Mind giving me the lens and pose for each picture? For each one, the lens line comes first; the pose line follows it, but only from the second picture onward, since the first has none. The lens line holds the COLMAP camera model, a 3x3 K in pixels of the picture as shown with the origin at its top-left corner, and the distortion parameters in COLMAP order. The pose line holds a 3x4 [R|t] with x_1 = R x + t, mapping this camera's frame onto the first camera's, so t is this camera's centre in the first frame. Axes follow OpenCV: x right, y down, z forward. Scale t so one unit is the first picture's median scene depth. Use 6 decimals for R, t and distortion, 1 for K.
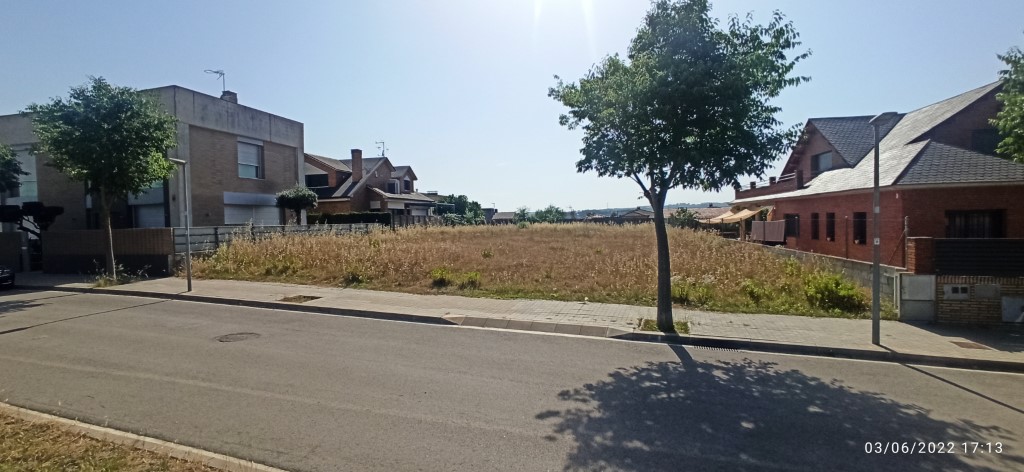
lens RADIAL K [[467.1, 0, 512.0], [0, 467.1, 236.0], [0, 0, 1]] dist [-0.043335, 0.033684]
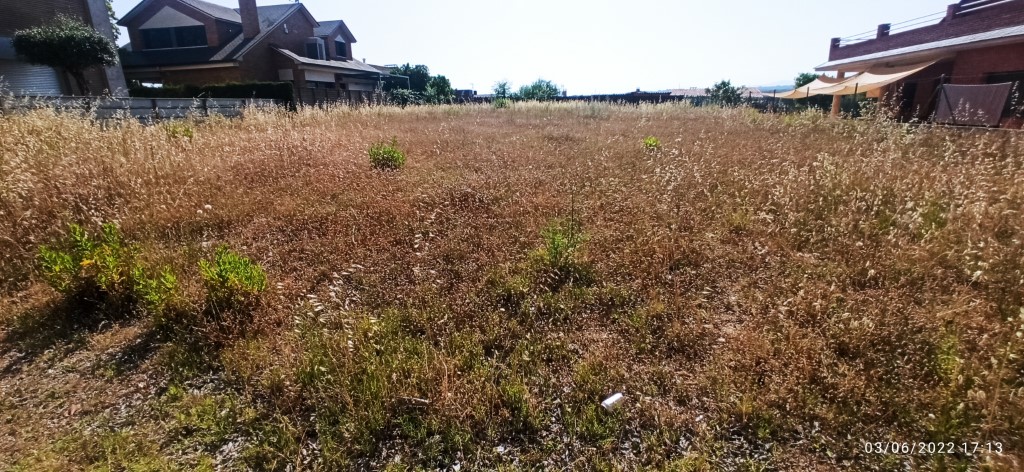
lens RADIAL K [[467.1, 0, 512.0], [0, 467.1, 236.0], [0, 0, 1]] dist [-0.043335, 0.033684]
pose [[0.999450, -0.013464, 0.030310, 0.014430], [0.005954, 0.971882, 0.235392, 0.005259], [-0.032627, -0.235082, 0.971428, 0.252114]]
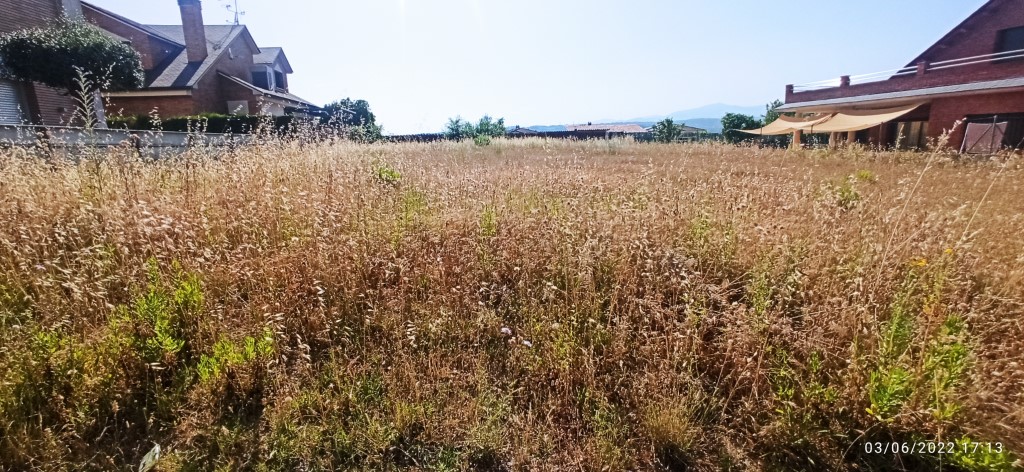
lens RADIAL K [[467.1, 0, 512.0], [0, 467.1, 236.0], [0, 0, 1]] dist [-0.043335, 0.033684]
pose [[0.943572, -0.073754, 0.322850, -0.158597], [0.020469, 0.986009, 0.165428, 0.002603], [-0.330534, -0.149485, 0.931881, 0.310310]]
